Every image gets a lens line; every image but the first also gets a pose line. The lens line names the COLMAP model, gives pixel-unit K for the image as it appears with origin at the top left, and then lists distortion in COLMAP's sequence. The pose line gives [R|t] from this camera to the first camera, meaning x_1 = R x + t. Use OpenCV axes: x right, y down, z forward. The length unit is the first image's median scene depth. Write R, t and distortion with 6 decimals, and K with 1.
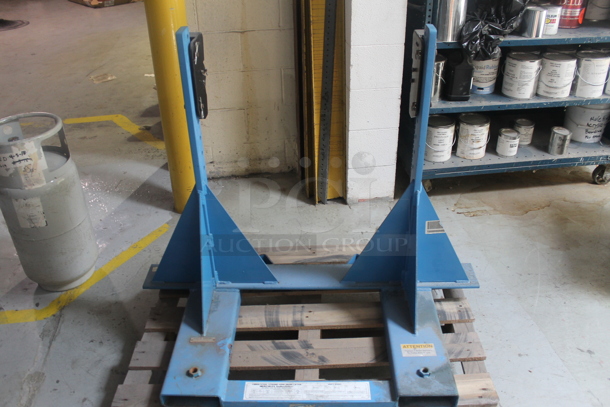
lens RADIAL K [[516.9, 0, 308.0], [0, 516.9, 201.0], [0, 0, 1]] dist [-0.145697, 0.095769]
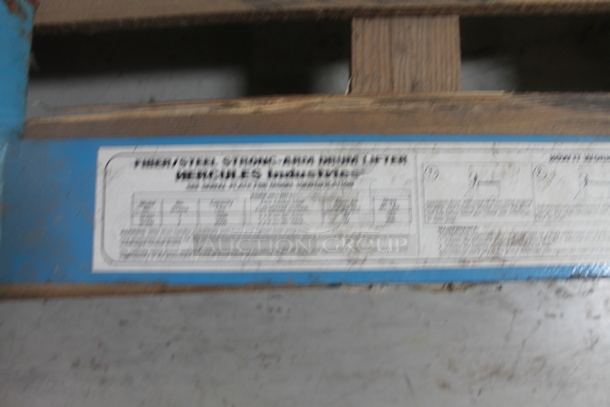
lens RADIAL K [[516.9, 0, 308.0], [0, 516.9, 201.0], [0, 0, 1]] dist [-0.145697, 0.095769]
pose [[0.999688, -0.012422, 0.021659, -0.041294], [-0.009637, 0.608283, 0.793662, 0.178430], [-0.023034, -0.793623, 0.607974, 0.692723]]
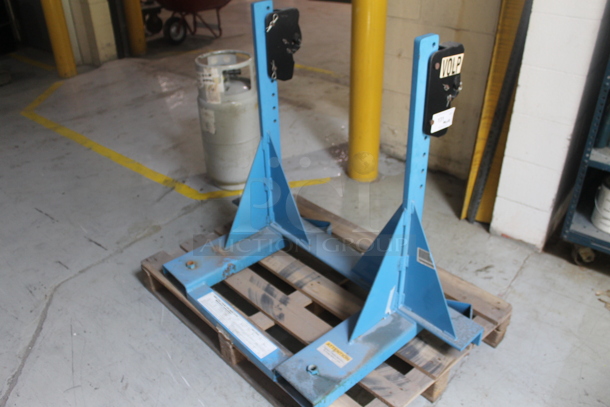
lens RADIAL K [[516.9, 0, 308.0], [0, 516.9, 201.0], [0, 0, 1]] dist [-0.145697, 0.095769]
pose [[0.681660, 0.386789, -0.621076, 0.565669], [-0.375138, 0.913543, 0.157198, -0.095935], [0.628181, 0.125834, 0.767824, 0.136940]]
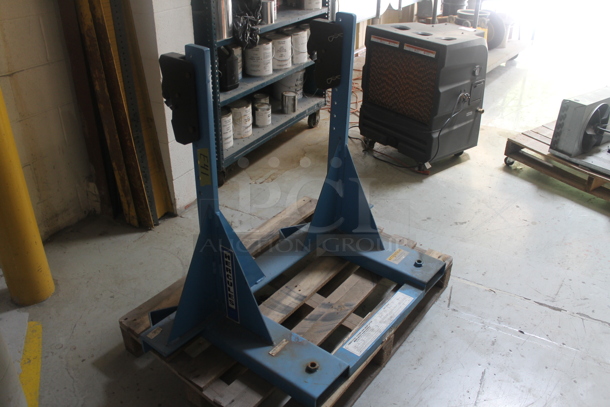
lens RADIAL K [[516.9, 0, 308.0], [0, 516.9, 201.0], [0, 0, 1]] dist [-0.145697, 0.095769]
pose [[0.610883, -0.374047, 0.697790, -0.650327], [0.389424, 0.909330, 0.146519, -0.096648], [-0.689326, 0.182230, 0.701157, 0.173431]]
